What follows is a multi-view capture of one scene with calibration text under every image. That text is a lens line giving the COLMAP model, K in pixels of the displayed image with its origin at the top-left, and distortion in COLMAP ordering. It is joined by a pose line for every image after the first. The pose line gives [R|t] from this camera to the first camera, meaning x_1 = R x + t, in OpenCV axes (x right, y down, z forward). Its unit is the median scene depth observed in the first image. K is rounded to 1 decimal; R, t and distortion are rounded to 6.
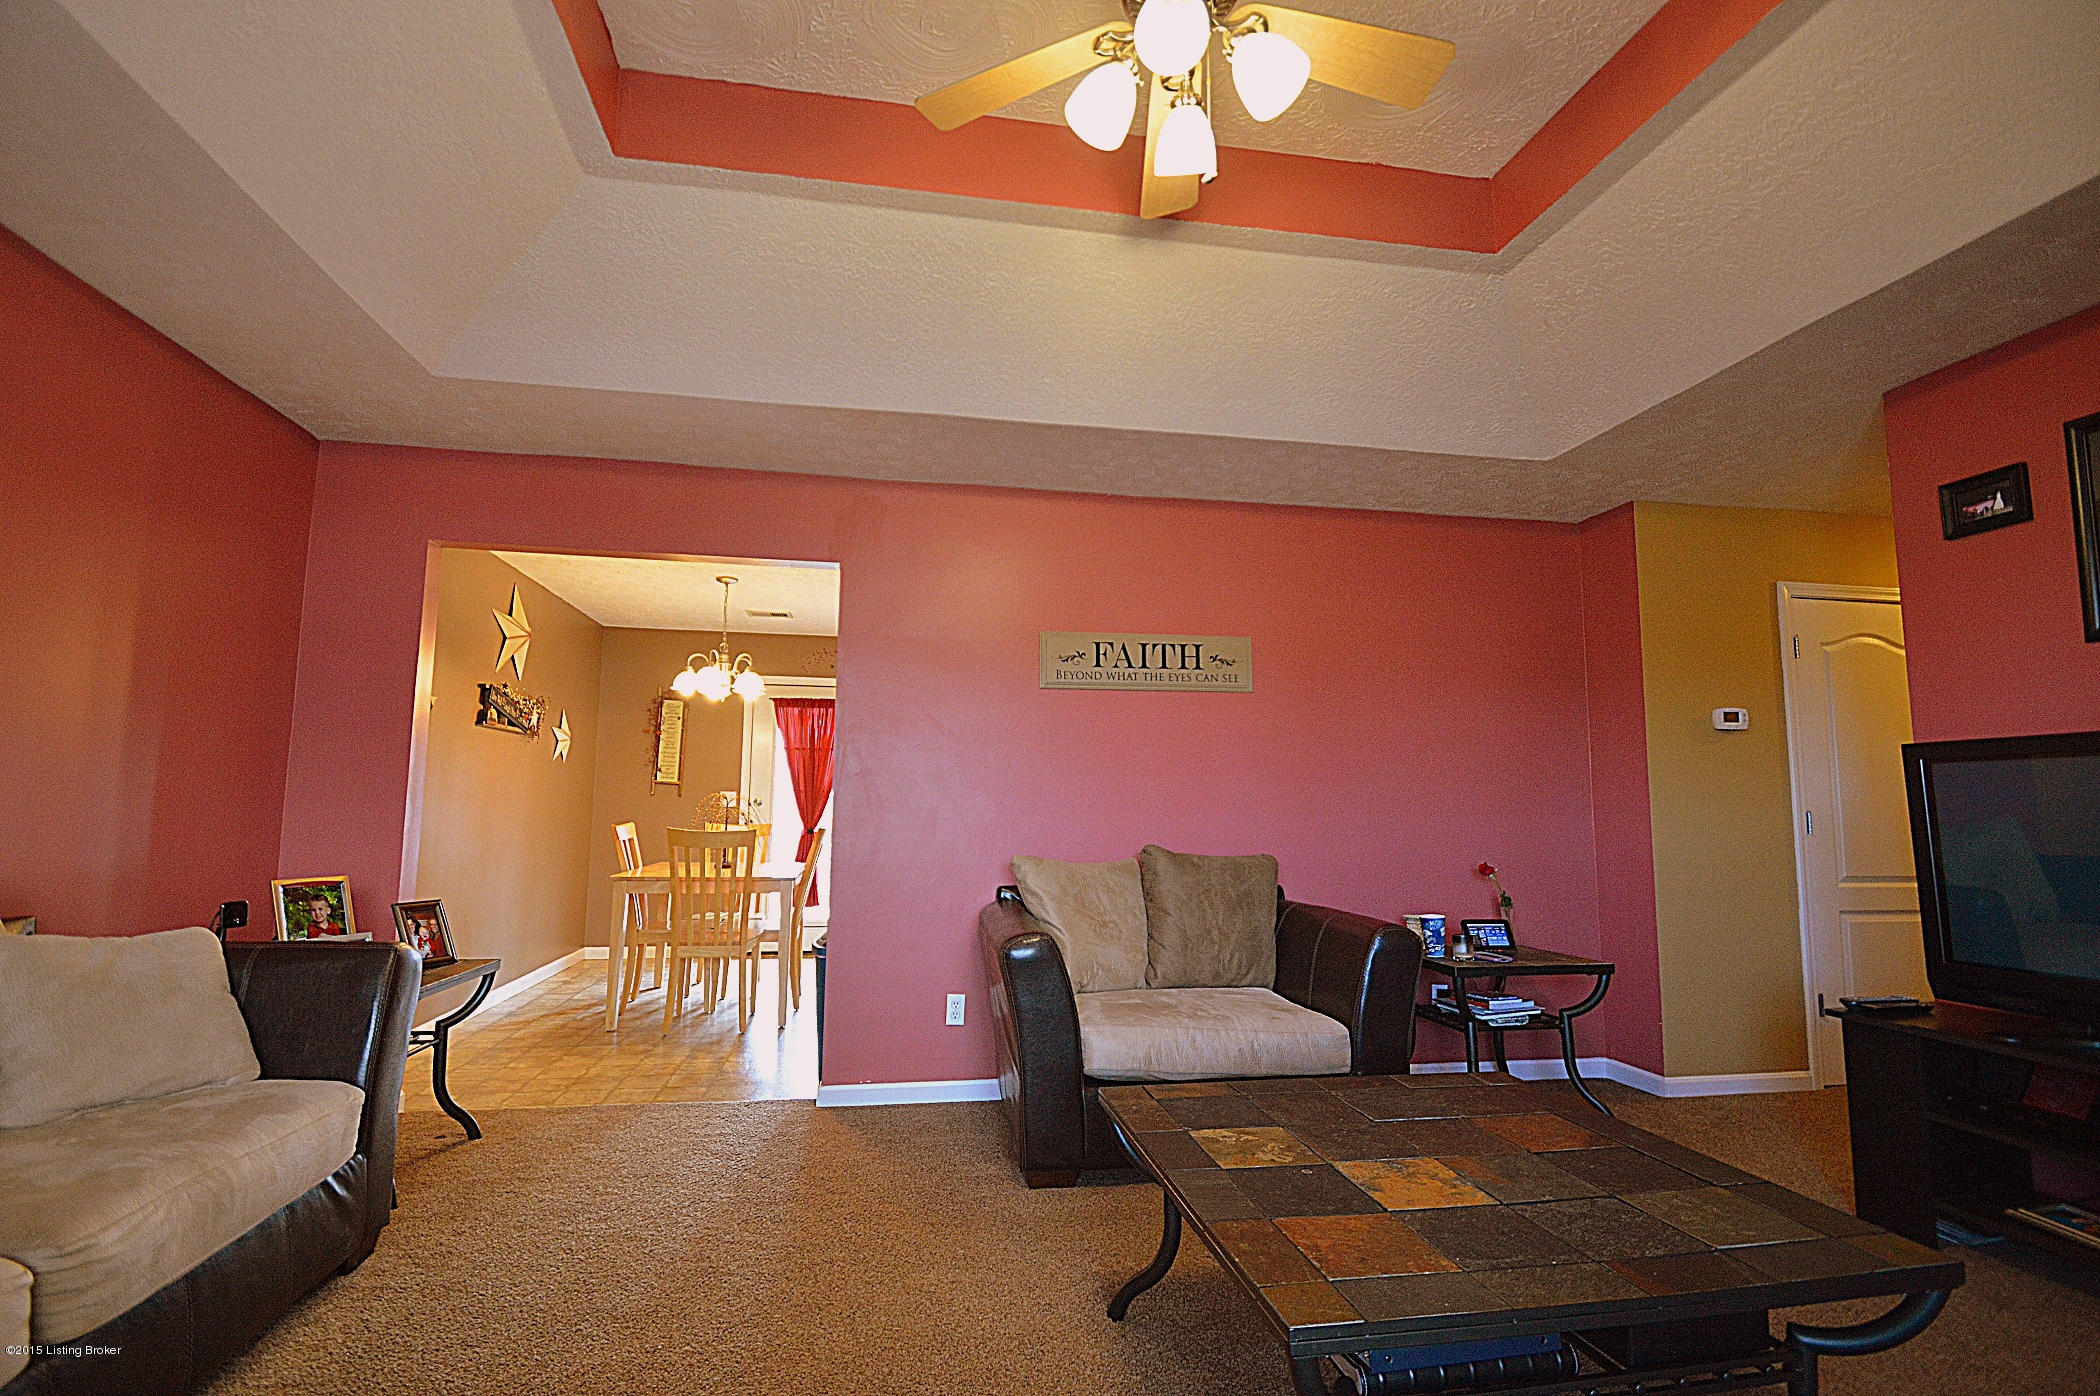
lens RADIAL K [[940.4, 0, 1031.2], [0, 940.4, 709.8], [0, 0, 1]] dist [0.021994, -0.022055]
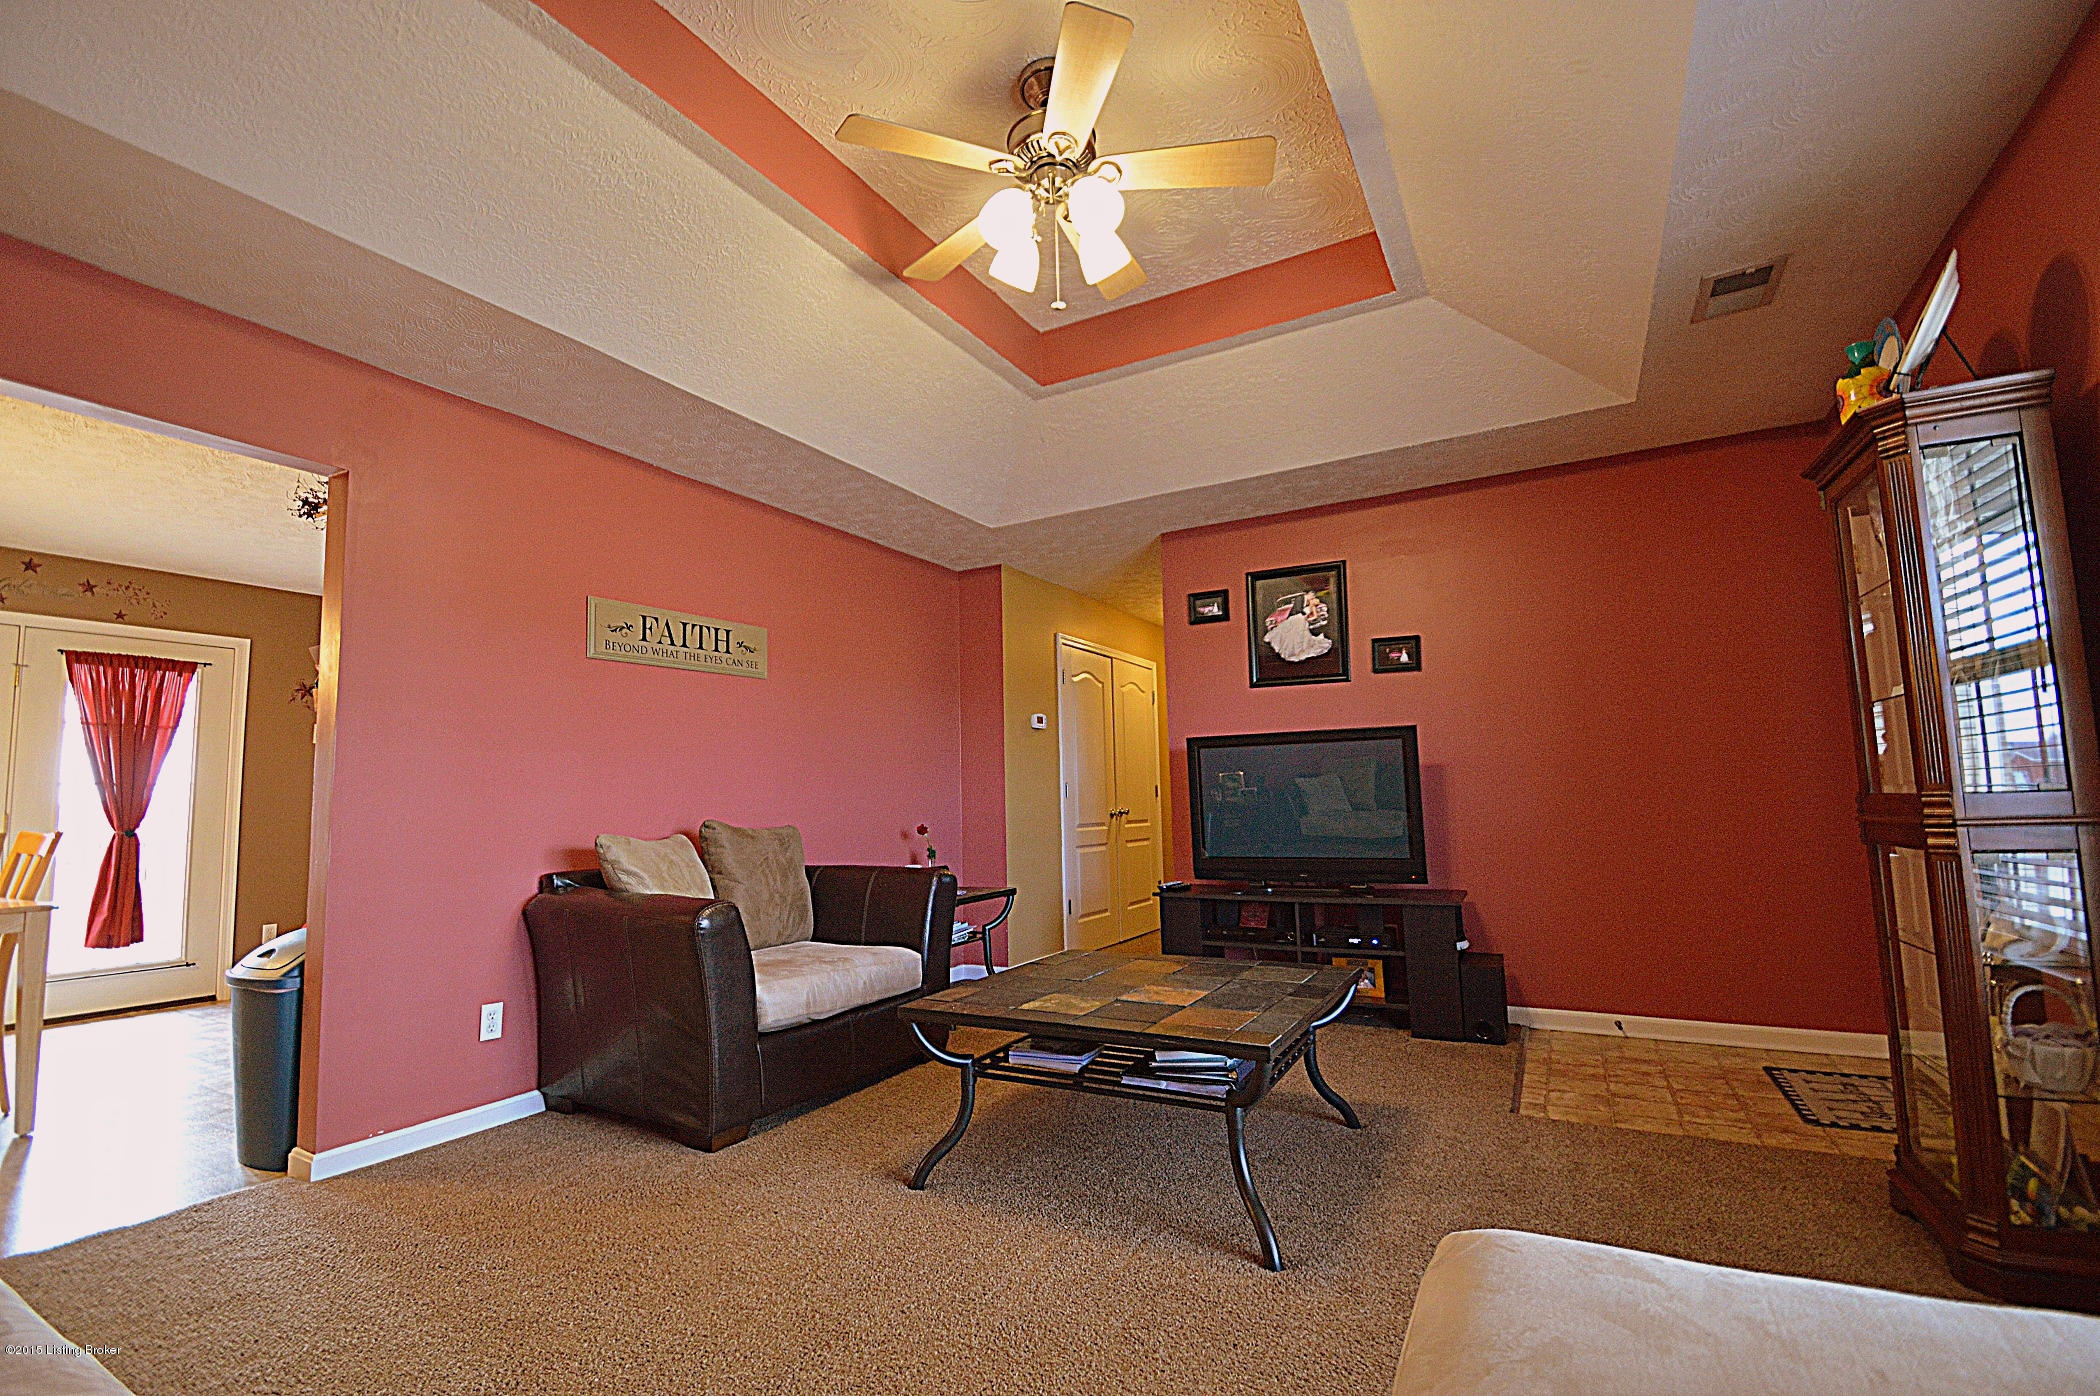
lens RADIAL K [[940.4, 0, 1031.2], [0, 940.4, 709.8], [0, 0, 1]] dist [0.021994, -0.022055]
pose [[0.628255, 0.050806, 0.776347, -0.455127], [-0.050901, 0.998412, -0.024148, 0.029952], [-0.776341, -0.024346, 0.629843, 0.081721]]
